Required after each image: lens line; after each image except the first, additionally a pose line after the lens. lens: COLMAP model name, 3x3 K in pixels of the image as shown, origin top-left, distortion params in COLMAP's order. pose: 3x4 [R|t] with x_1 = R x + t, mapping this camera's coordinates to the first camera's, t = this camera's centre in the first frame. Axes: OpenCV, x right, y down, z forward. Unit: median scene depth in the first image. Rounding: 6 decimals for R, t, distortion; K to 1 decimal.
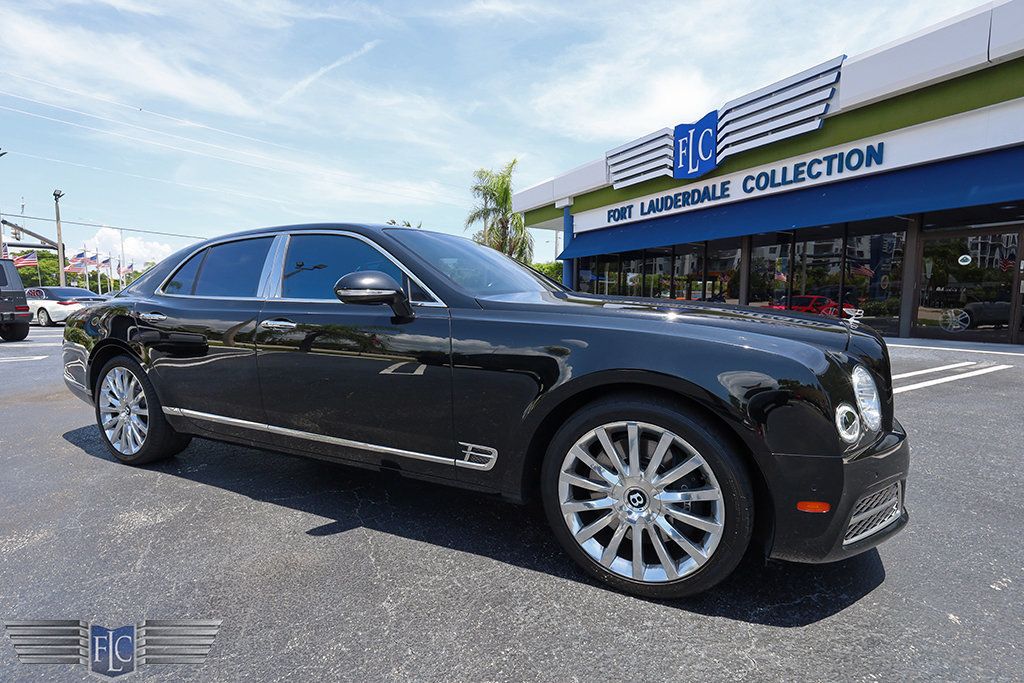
lens RADIAL K [[468.7, 0, 514.7], [0, 468.7, 341.5], [0, 0, 1]] dist [0.002455, -0.000099]
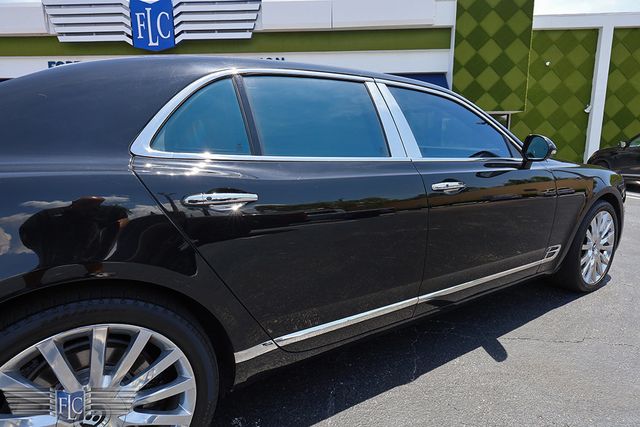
lens RADIAL K [[356.3, 0, 319.6], [0, 356.3, 211.3], [0, 0, 1]] dist [0.006567, 0.000325]
pose [[0.540051, -0.145135, 0.829024, -0.220825], [0.080185, 0.989411, 0.120979, -0.016330], [-0.837804, 0.001140, 0.545970, 0.145089]]
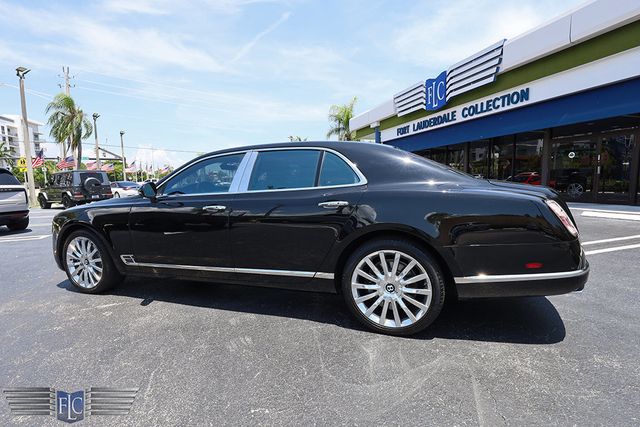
lens RADIAL K [[305.0, 0, 320.0], [0, 305.0, 213.5], [0, 0, 1]] dist [0.003295, 0.000373]
pose [[0.980257, -0.002707, -0.197710, 0.192247], [0.005985, 0.999854, 0.015982, 0.012232], [0.197638, -0.016849, 0.980130, -0.198360]]
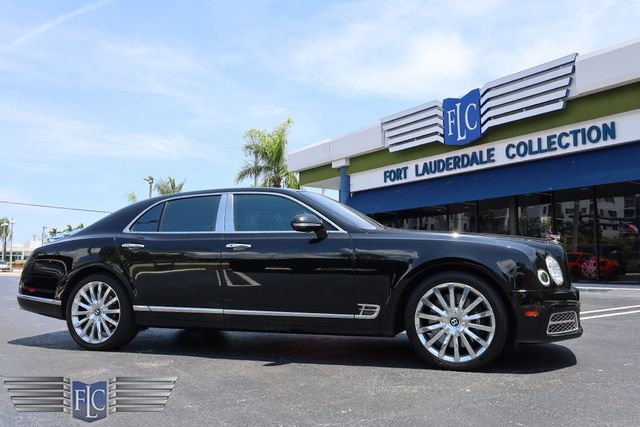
lens RADIAL K [[529.8, 0, 322.3], [0, 529.8, 214.2], [0, 0, 1]] dist [0.003319, -0.000779]
pose [[0.995344, 0.004745, 0.096266, -0.067765], [0.012938, 0.983169, -0.182238, 0.035997], [-0.095510, 0.182635, 0.978531, -0.163273]]
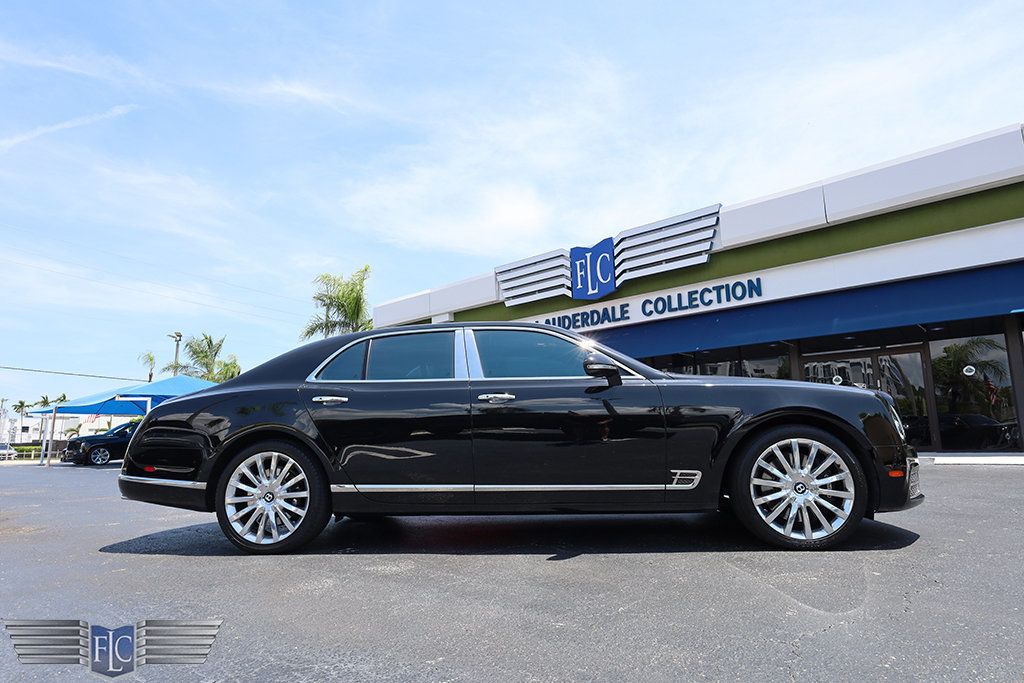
lens RADIAL K [[606.0, 0, 515.0], [0, 606.0, 343.1], [0, 0, 1]] dist [0.006467, 0.000714]
pose [[0.950820, 0.027249, 0.308544, -0.168588], [0.050321, 0.969300, -0.240676, 0.038121], [-0.305630, 0.244365, 0.920259, -0.095585]]
